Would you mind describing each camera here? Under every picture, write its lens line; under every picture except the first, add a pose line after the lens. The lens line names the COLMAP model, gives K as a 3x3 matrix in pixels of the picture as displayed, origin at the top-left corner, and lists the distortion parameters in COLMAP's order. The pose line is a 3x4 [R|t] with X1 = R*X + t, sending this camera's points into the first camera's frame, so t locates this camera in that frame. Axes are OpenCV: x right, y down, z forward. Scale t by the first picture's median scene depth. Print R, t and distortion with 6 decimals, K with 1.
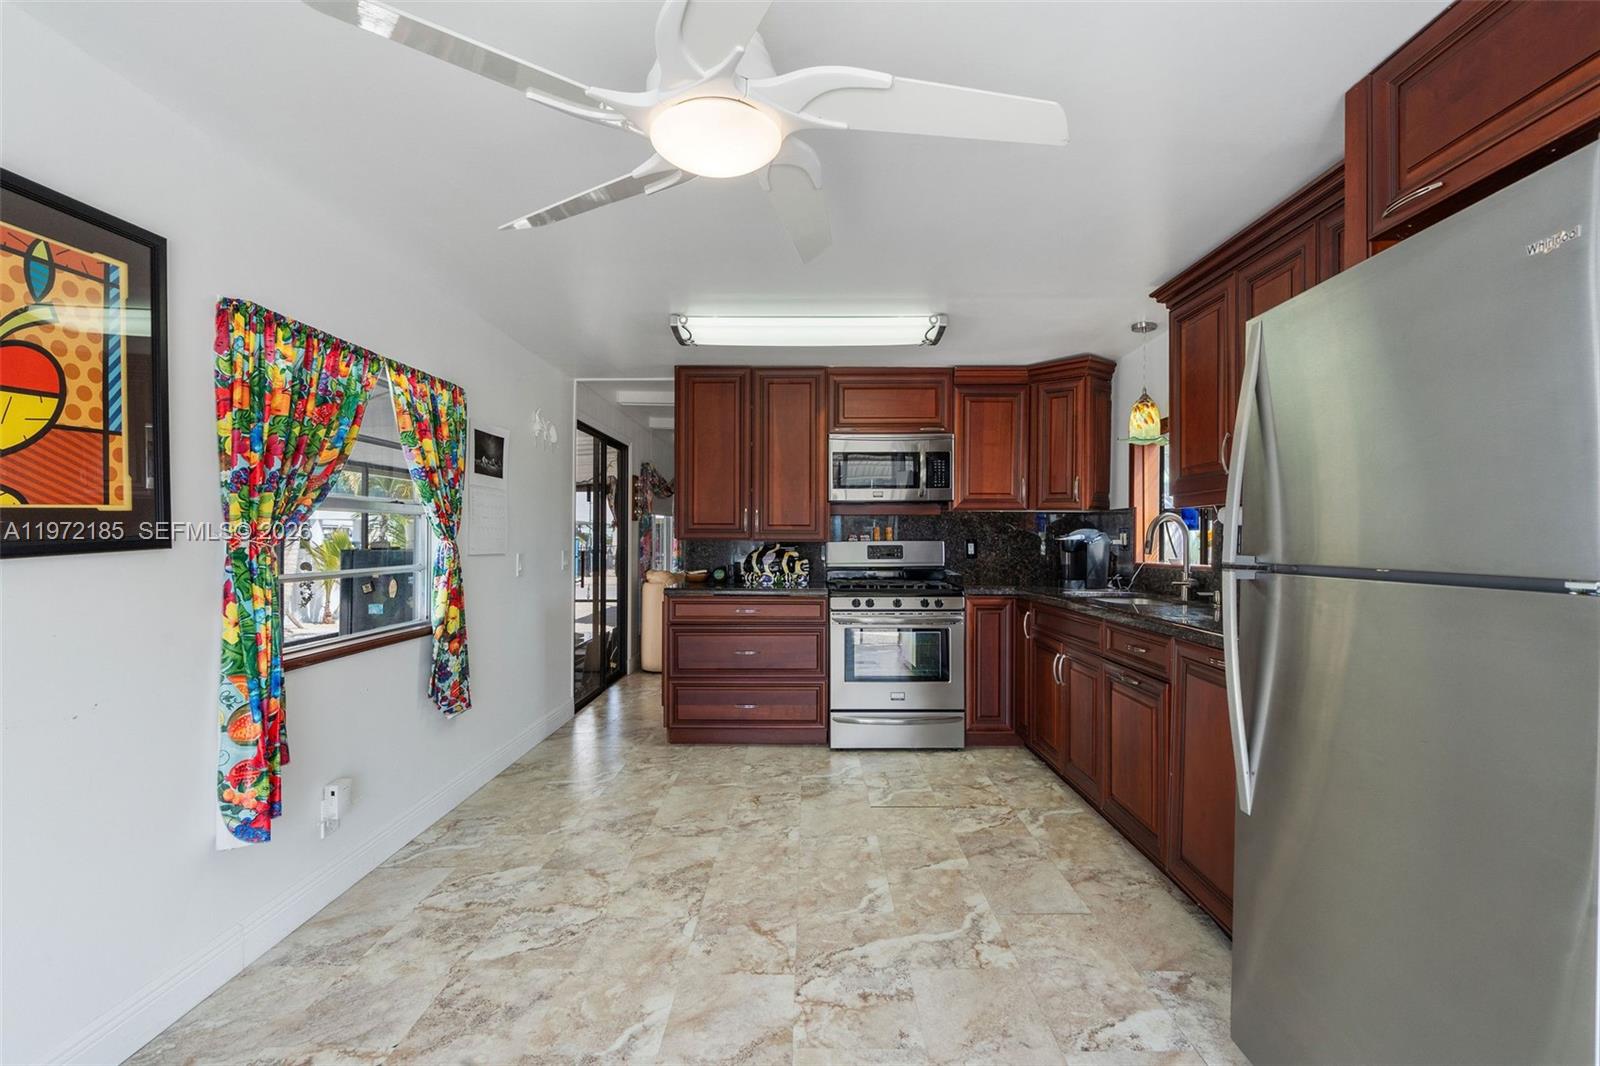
lens RADIAL K [[722.0, 0, 801.9], [0, 722.0, 534.9], [0, 0, 1]] dist [-0.004164, 0.001408]
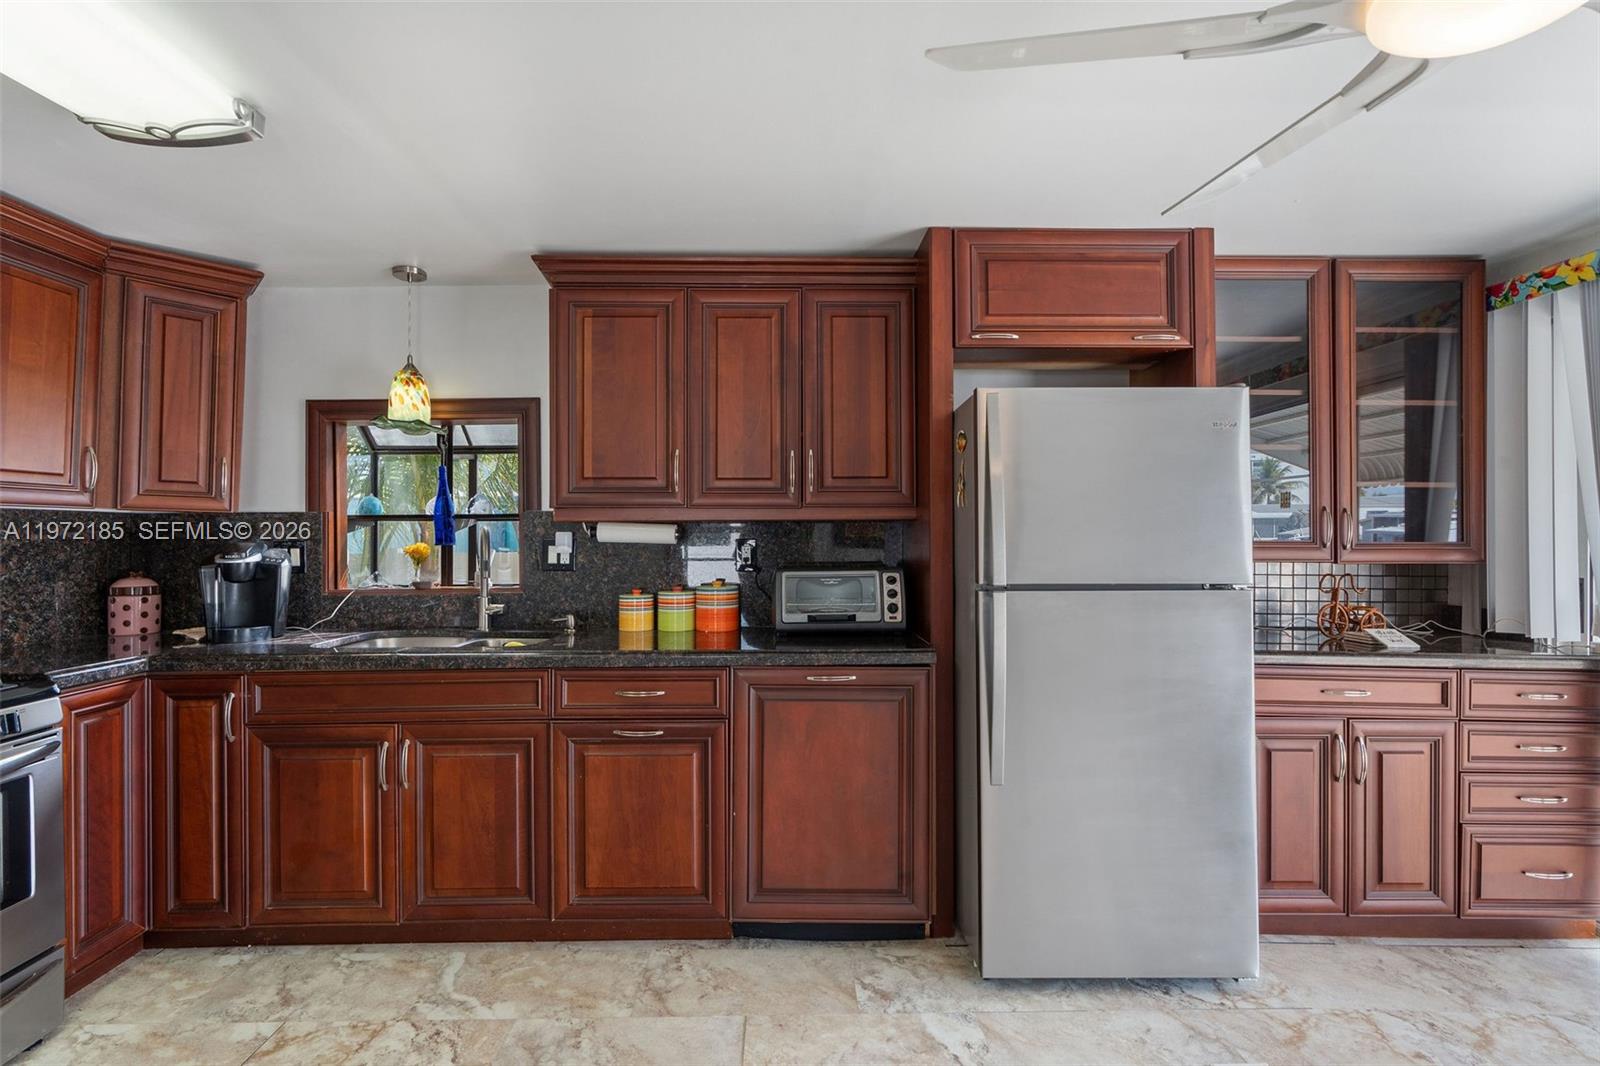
lens RADIAL K [[722.0, 0, 796.1], [0, 722.0, 528.9], [0, 0, 1]] dist [-0.004164, 0.001408]
pose [[-0.022821, 0.002854, 0.999735, -0.294948], [-0.003367, 0.999990, -0.002932, -0.025010], [-0.999734, -0.003433, -0.022811, 0.649485]]
